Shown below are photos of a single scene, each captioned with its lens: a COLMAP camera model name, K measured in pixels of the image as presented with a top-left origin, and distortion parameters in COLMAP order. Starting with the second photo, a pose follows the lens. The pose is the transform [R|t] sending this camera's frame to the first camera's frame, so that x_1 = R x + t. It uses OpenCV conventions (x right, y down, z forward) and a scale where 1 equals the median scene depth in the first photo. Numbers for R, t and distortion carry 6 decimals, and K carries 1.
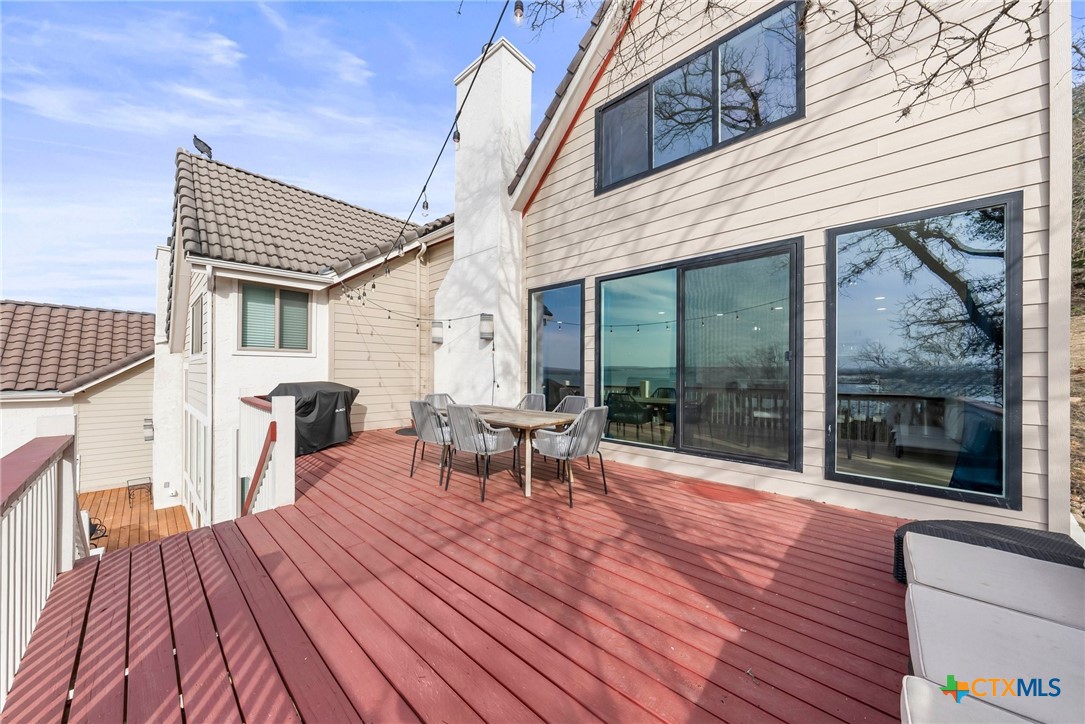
lens RADIAL K [[376.0, 0, 546.6], [0, 376.0, 365.9], [0, 0, 1]] dist [-0.000492, 0.000161]
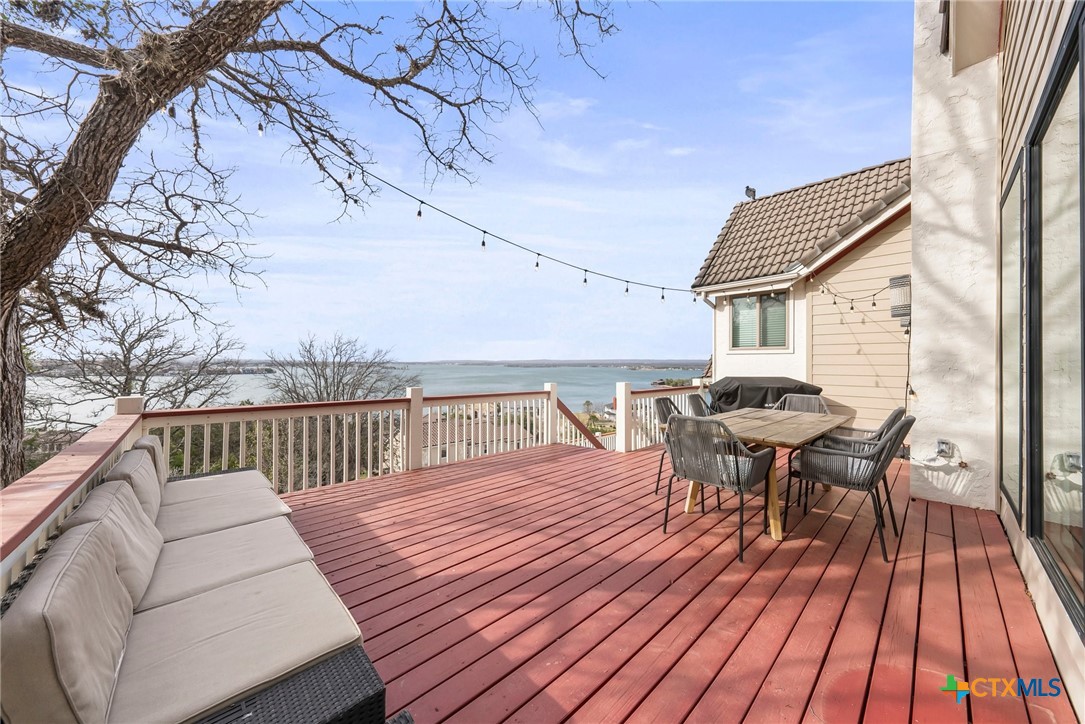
lens RADIAL K [[376.0, 0, 536.5], [0, 376.0, 361.9], [0, 0, 1]] dist [-0.000492, 0.000161]
pose [[-0.079730, -0.010131, -0.996765, 0.511280], [0.007830, 0.999911, -0.010789, 0.007400], [0.996786, -0.008665, -0.079644, 0.442916]]
